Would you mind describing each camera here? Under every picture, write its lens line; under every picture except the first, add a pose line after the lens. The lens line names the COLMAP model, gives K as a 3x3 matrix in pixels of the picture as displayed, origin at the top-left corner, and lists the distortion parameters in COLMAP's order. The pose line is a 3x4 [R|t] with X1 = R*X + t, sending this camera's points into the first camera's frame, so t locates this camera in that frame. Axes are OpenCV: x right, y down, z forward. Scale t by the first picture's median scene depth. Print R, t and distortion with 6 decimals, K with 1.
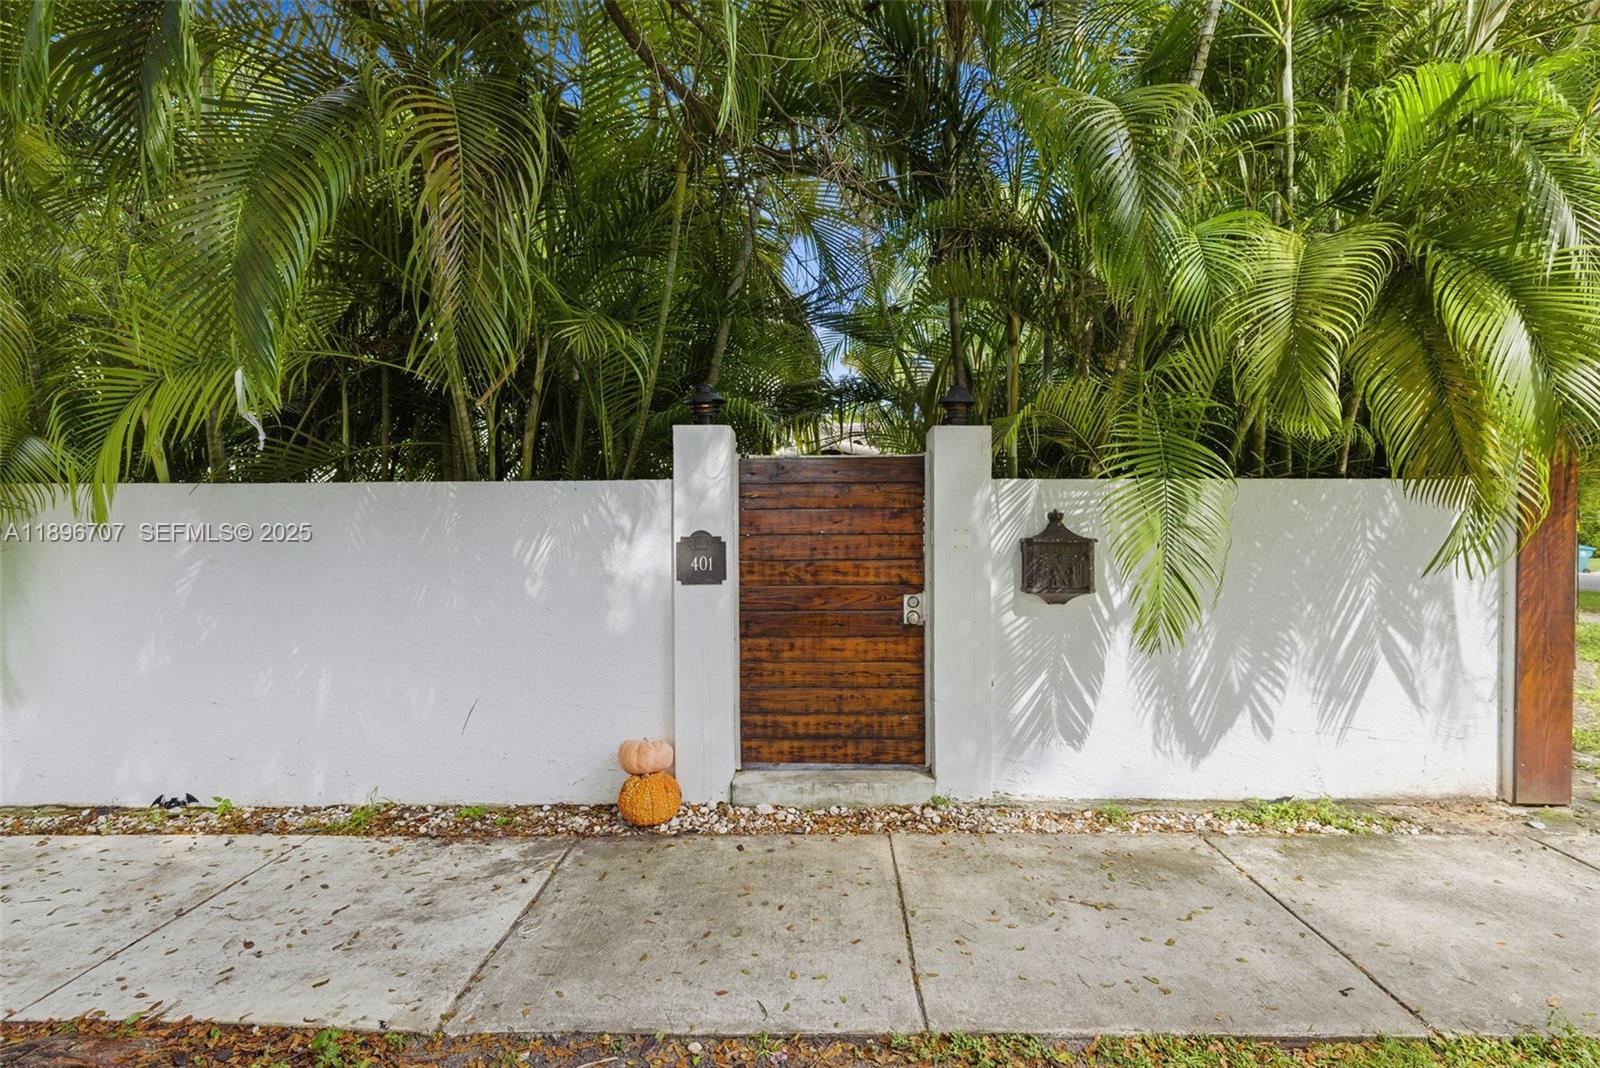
lens RADIAL K [[773.2, 0, 799.5], [0, 773.2, 530.6], [0, 0, 1]] dist [-0.000609, 0.001610]
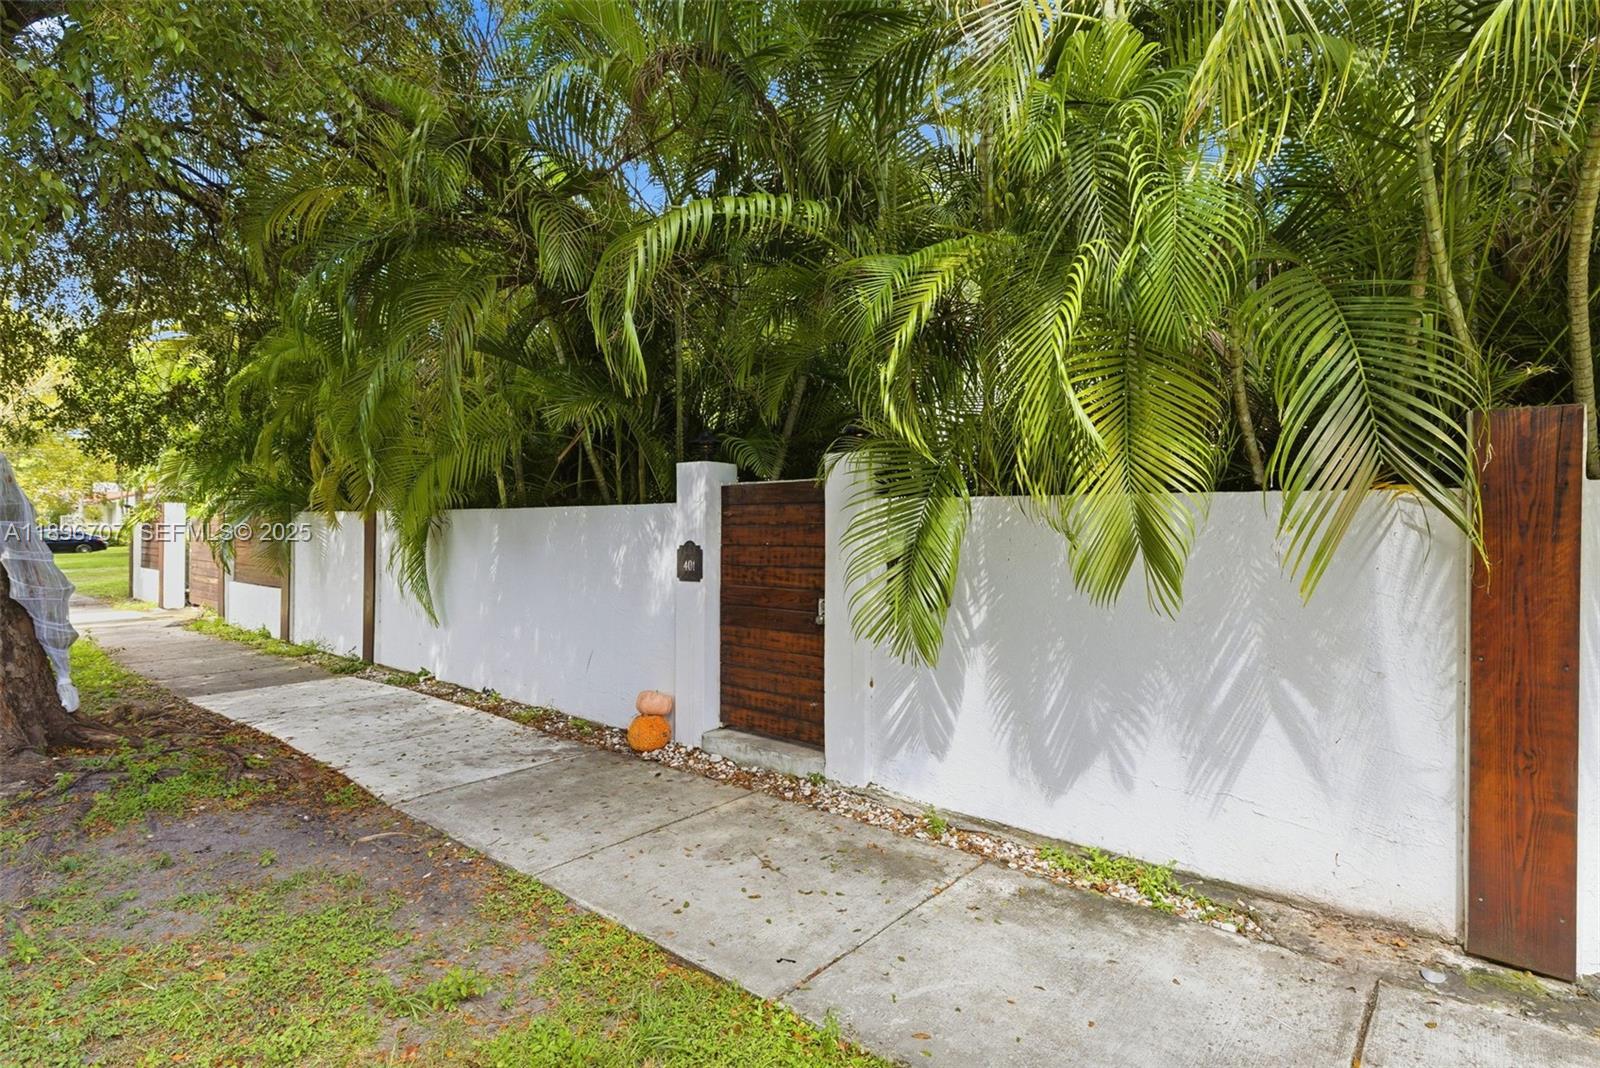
lens RADIAL K [[773.2, 0, 798.8], [0, 773.2, 534.1], [0, 0, 1]] dist [-0.000609, 0.001610]
pose [[0.787755, 0.014474, -0.615818, 0.844771], [-0.011864, 0.999895, 0.008325, -0.024982], [0.615874, 0.000748, 0.787844, 0.069409]]
